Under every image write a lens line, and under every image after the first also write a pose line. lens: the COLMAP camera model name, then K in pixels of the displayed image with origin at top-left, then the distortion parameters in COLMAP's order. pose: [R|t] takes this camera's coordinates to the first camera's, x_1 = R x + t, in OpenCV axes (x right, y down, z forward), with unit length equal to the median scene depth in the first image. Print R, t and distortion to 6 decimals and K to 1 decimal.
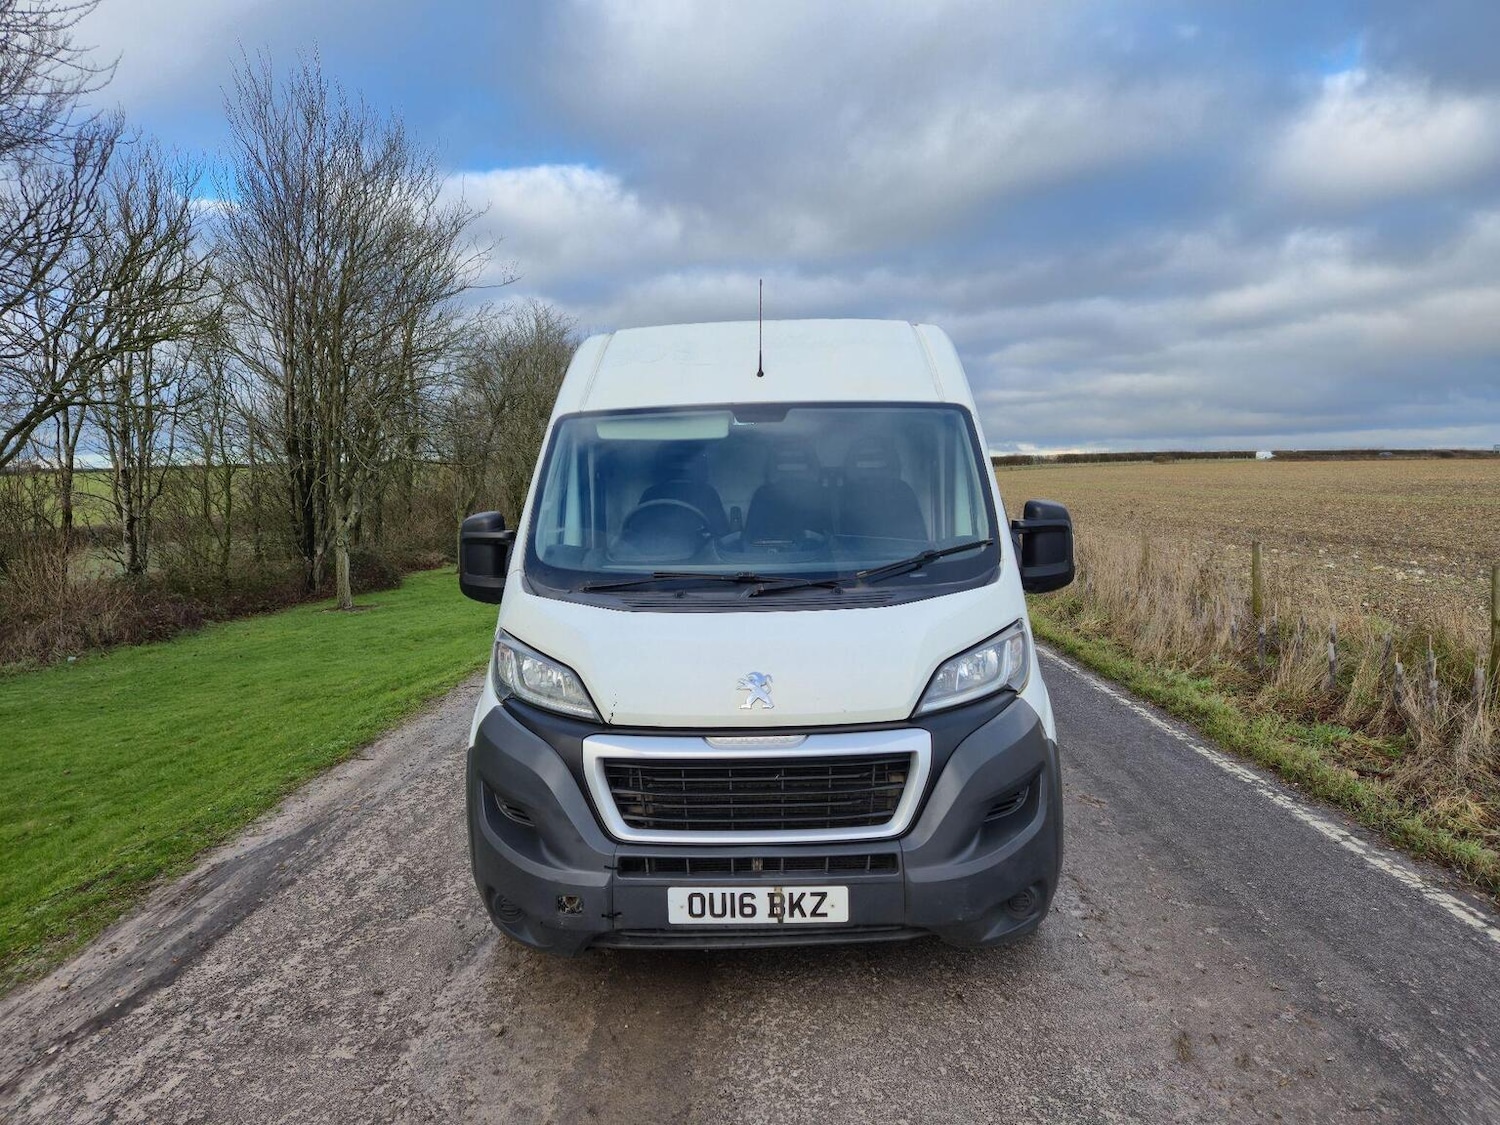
lens RADIAL K [[1004.2, 0, 765.8], [0, 1004.2, 552.9], [0, 0, 1]] dist [0.076268, -0.064194]
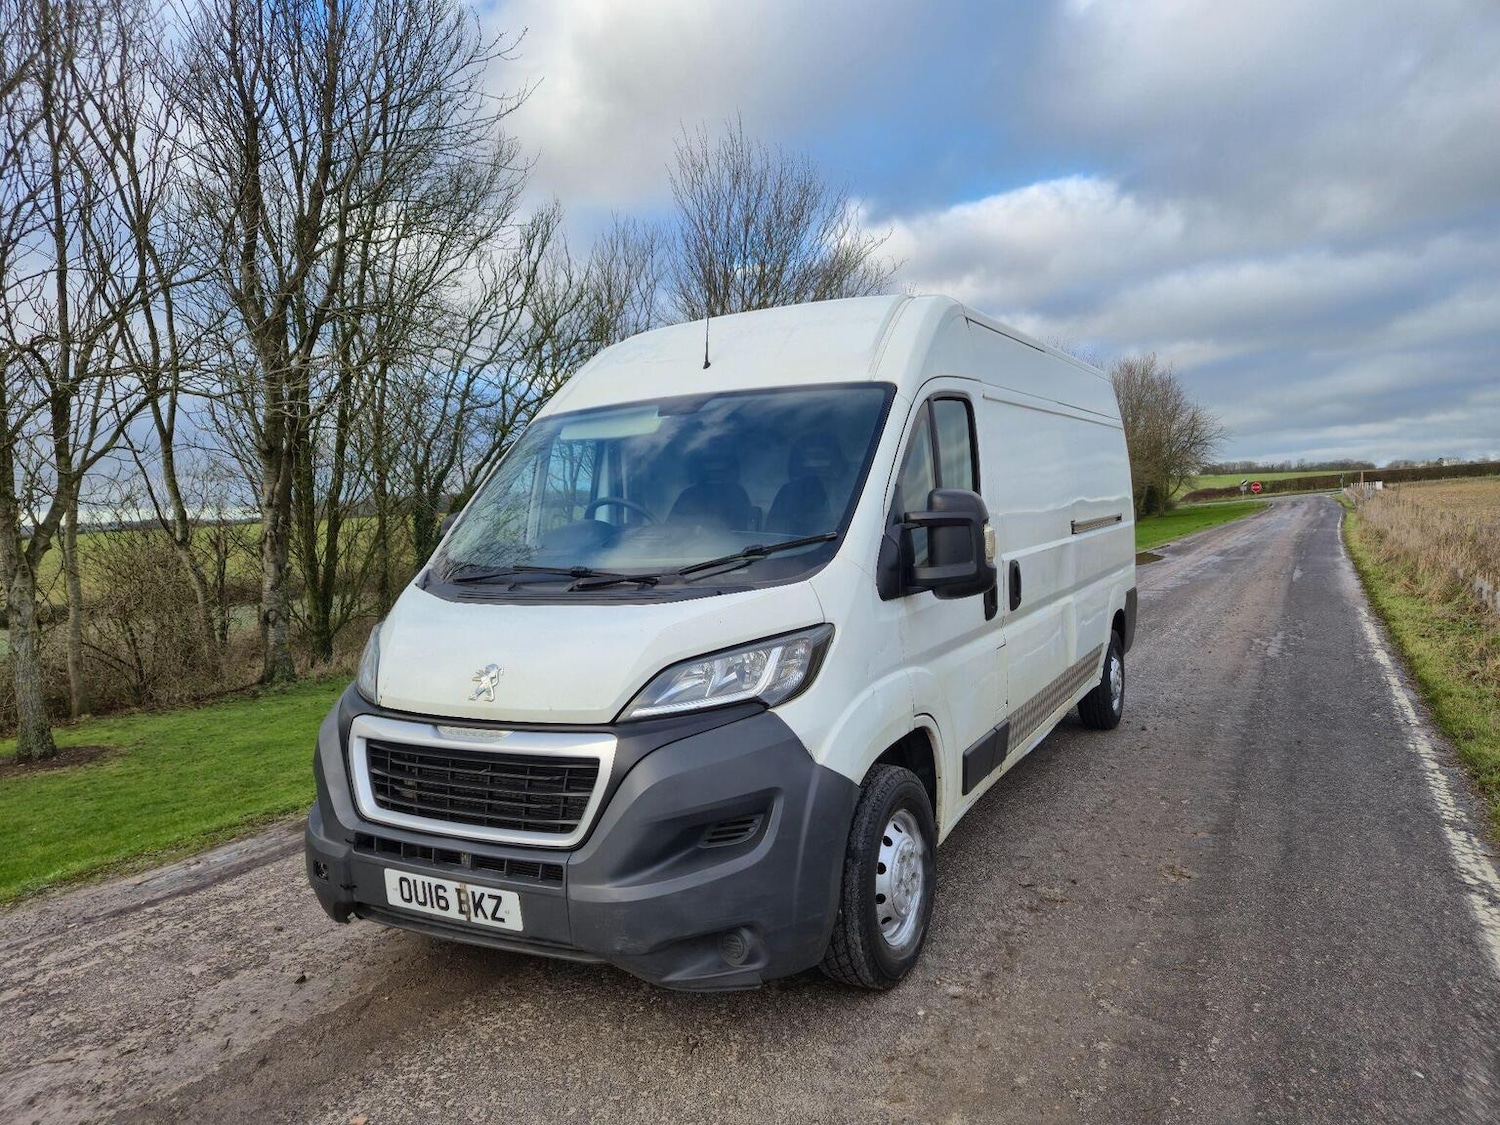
lens RADIAL K [[1004.2, 0, 754.5], [0, 1004.2, 555.0], [0, 0, 1]] dist [0.076268, -0.064194]
pose [[0.887443, 0.005609, -0.460883, 0.623707], [-0.013494, 0.999814, -0.013815, 0.020305], [0.460720, 0.018479, 0.887353, 0.222369]]
